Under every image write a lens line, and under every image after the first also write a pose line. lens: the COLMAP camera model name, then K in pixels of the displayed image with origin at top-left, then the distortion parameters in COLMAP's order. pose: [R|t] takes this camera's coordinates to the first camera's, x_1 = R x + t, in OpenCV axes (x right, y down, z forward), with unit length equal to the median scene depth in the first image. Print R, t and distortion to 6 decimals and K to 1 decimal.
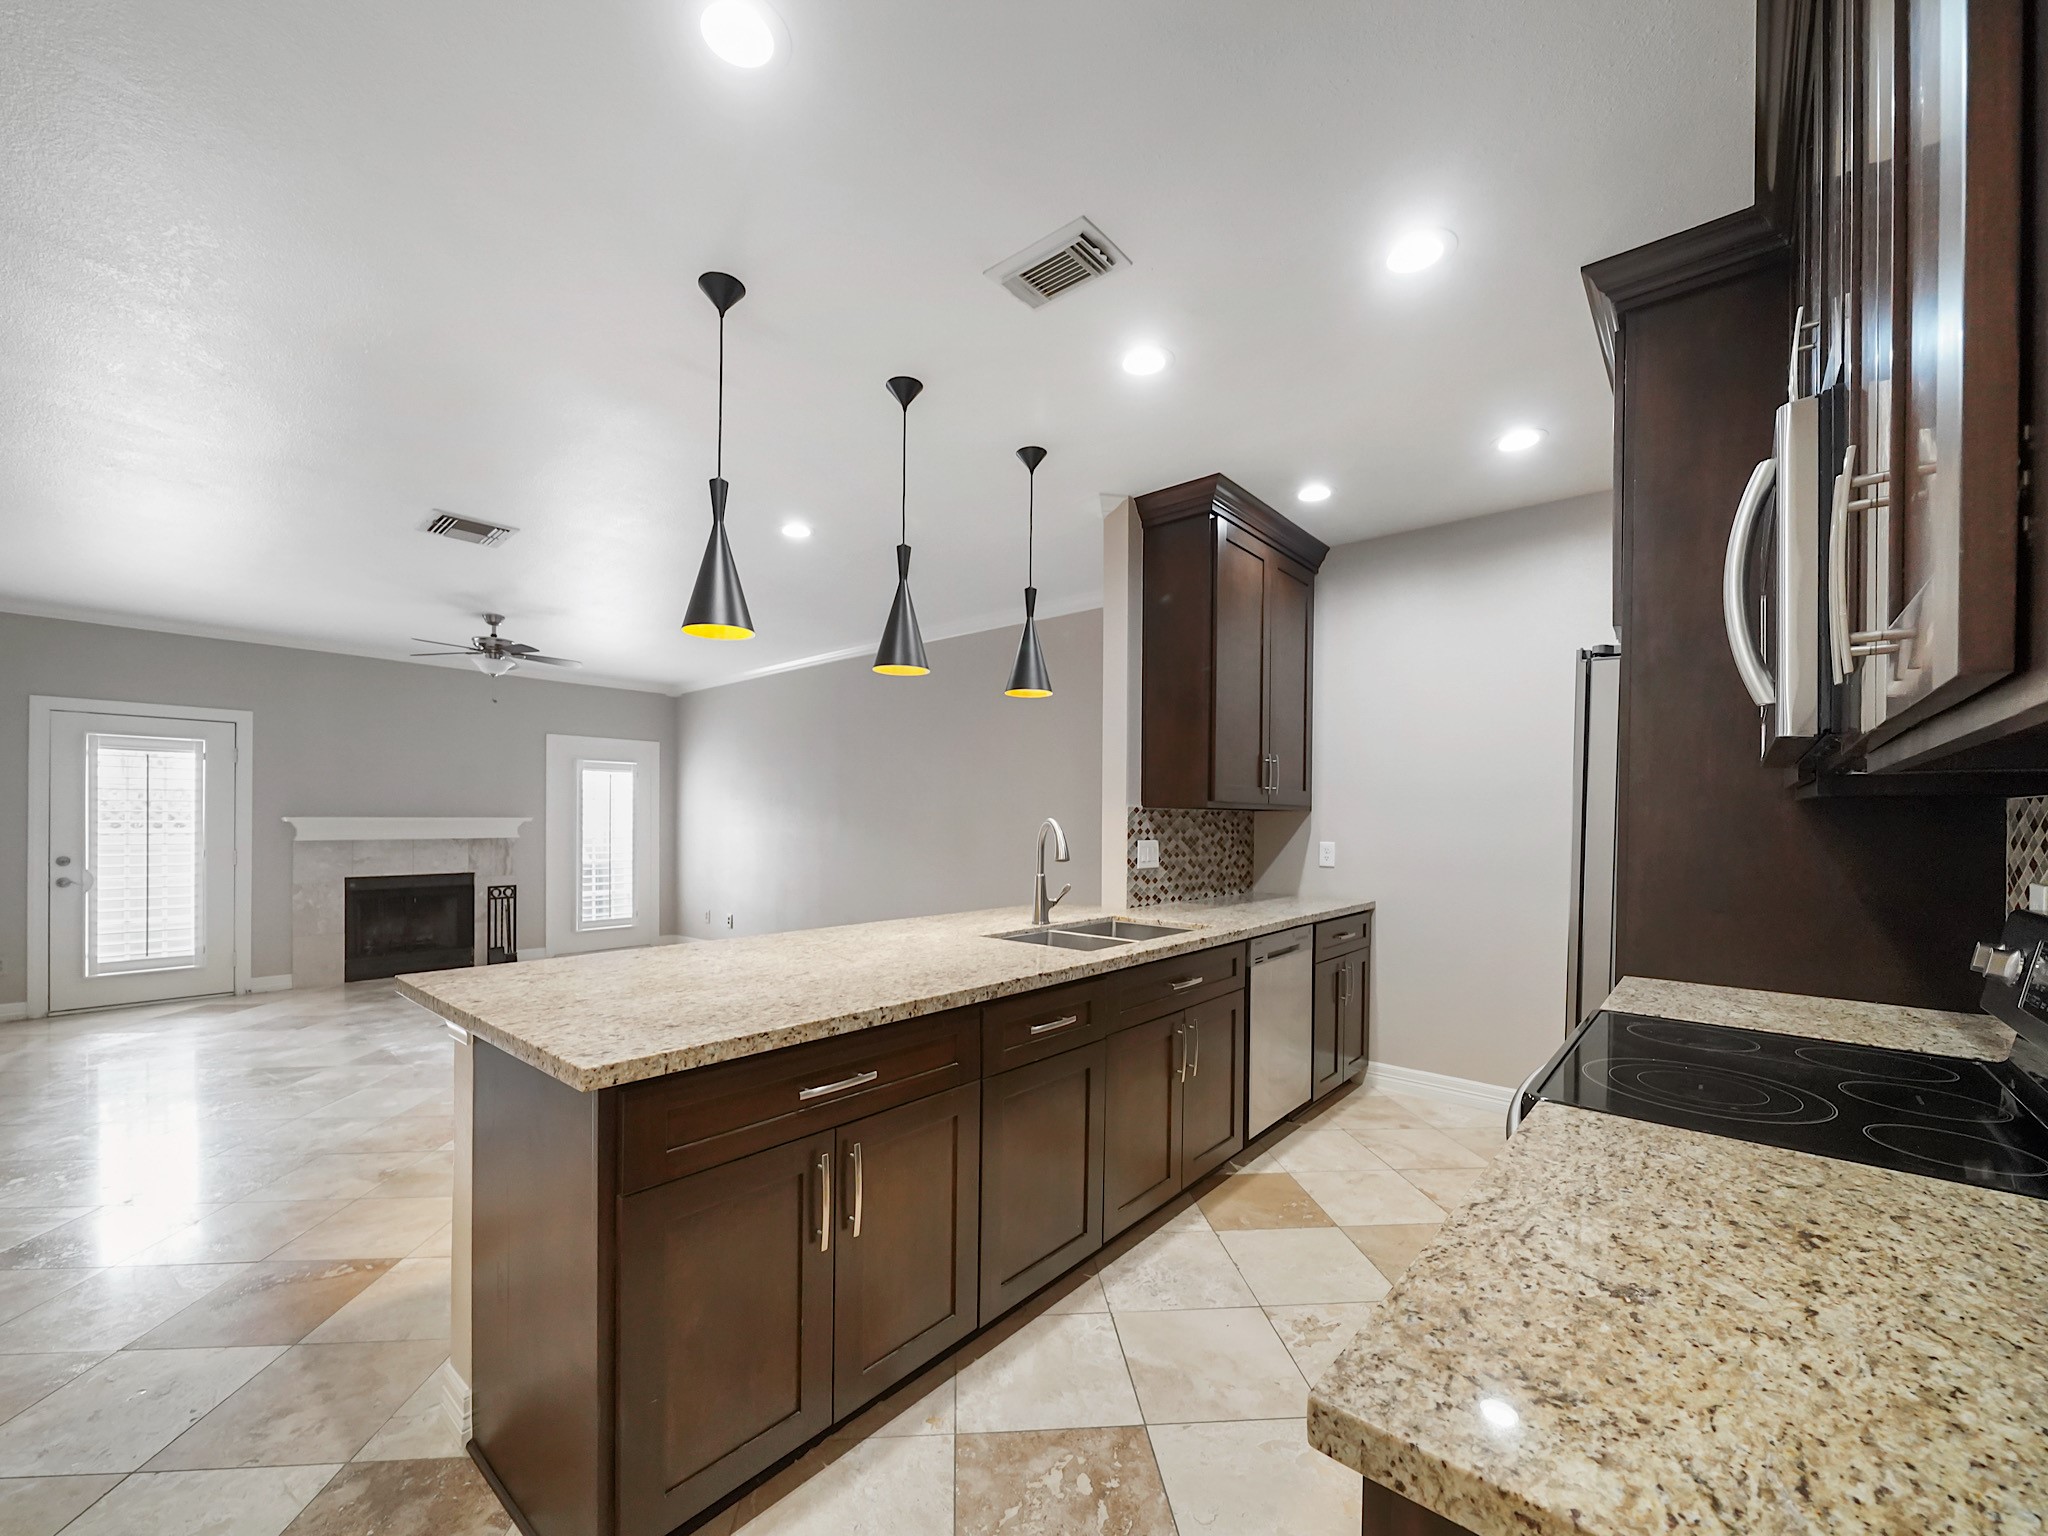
lens RADIAL K [[805.5, 0, 984.3], [0, 805.5, 821.9], [0, 0, 1]] dist [-0.003111, -0.000947]
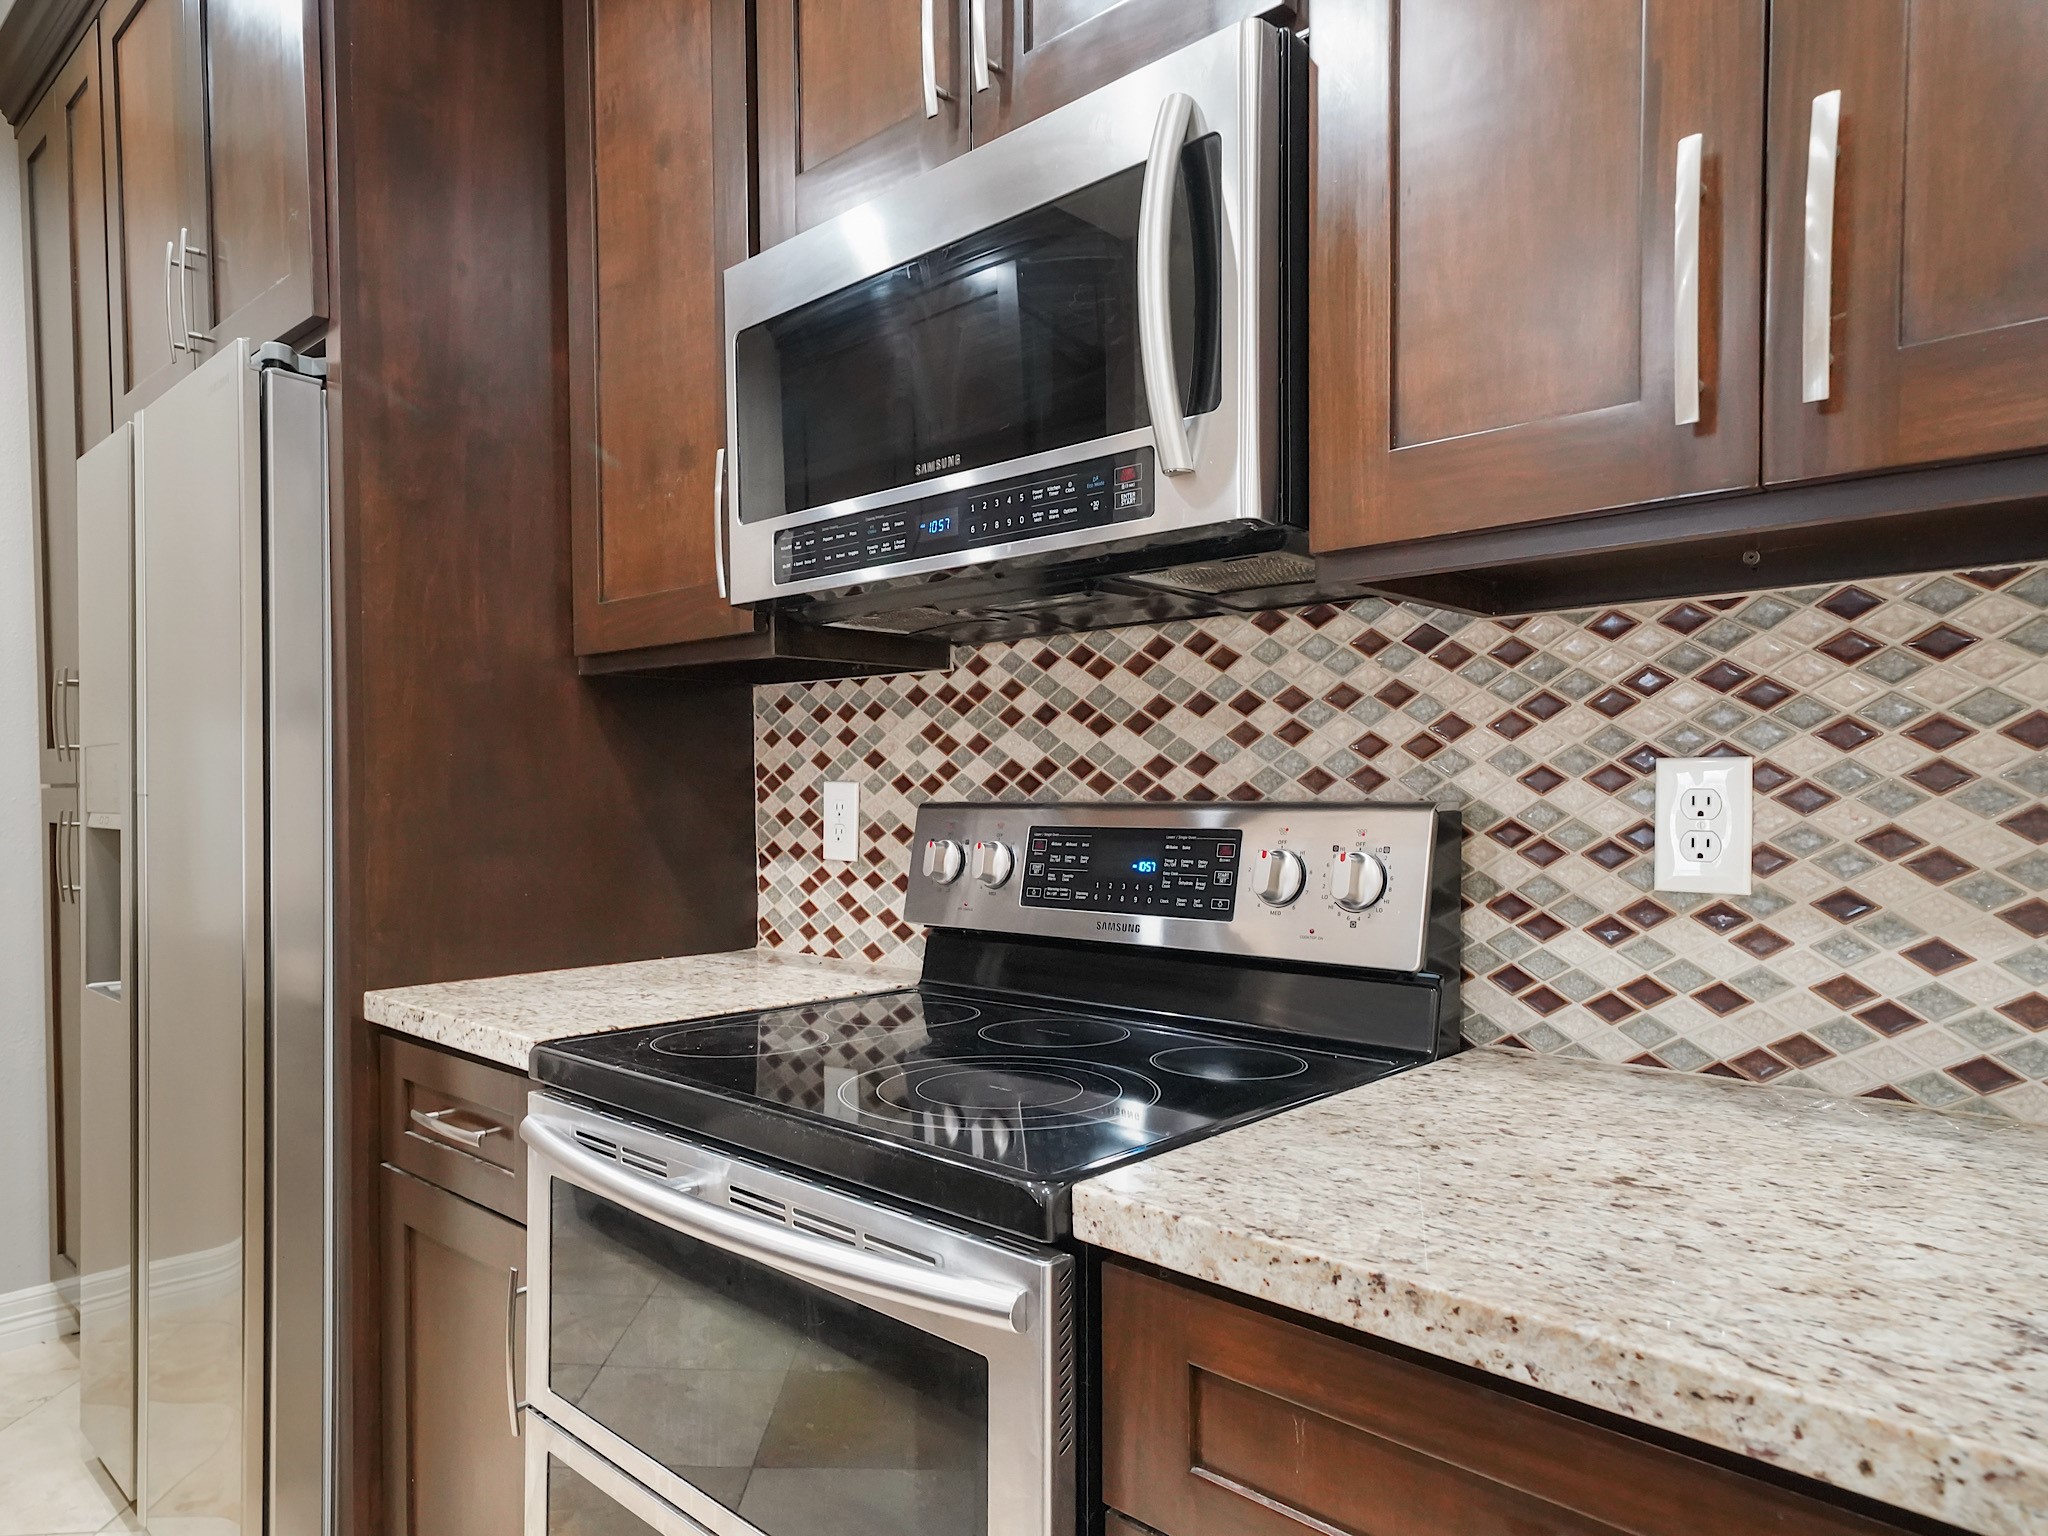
lens RADIAL K [[1293.2, 0, 1026.2], [0, 1293.2, 814.0], [0, 0, 1]] dist [0.008486, 0.010275]
pose [[0.032480, -0.029965, 0.999023, -0.025766], [0.006644, 0.999535, 0.029764, 0.027719], [-0.999450, 0.005671, 0.032664, 0.287090]]
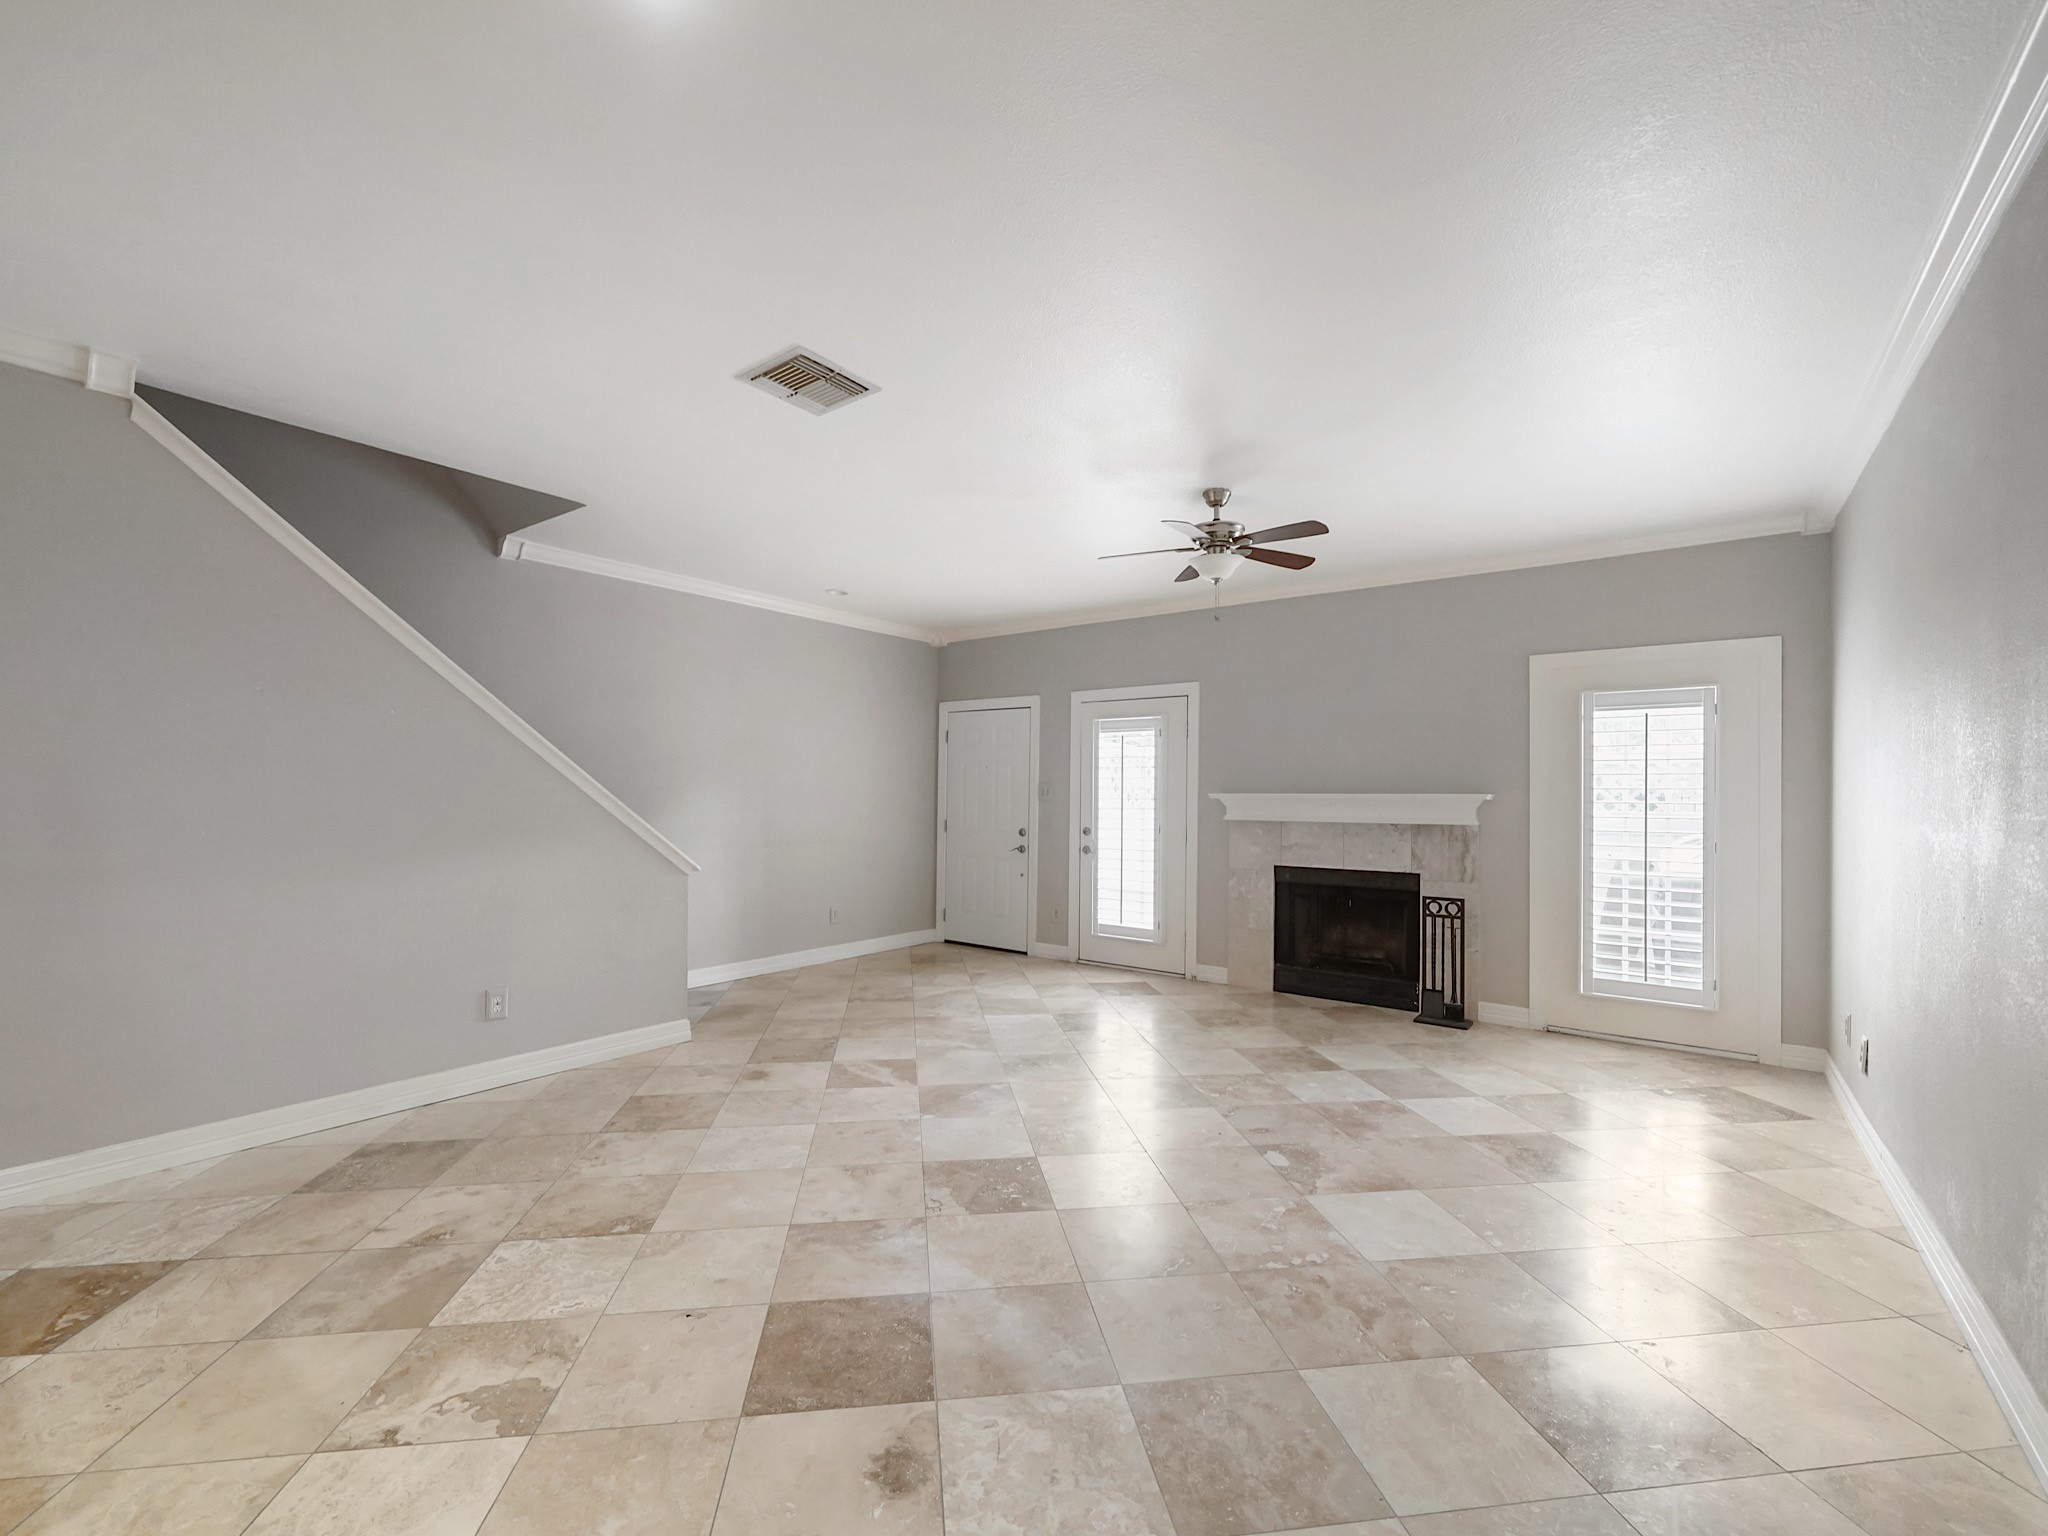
lens RADIAL K [[865.6, 0, 1047.2], [0, 865.6, 791.3], [0, 0, 1]] dist [-0.004973, 0.000184]
pose [[0.089392, -0.005816, -0.995980, 0.136141], [-0.003595, 0.999975, -0.006162, -0.003106], [0.995990, 0.004132, 0.089369, 1.180442]]
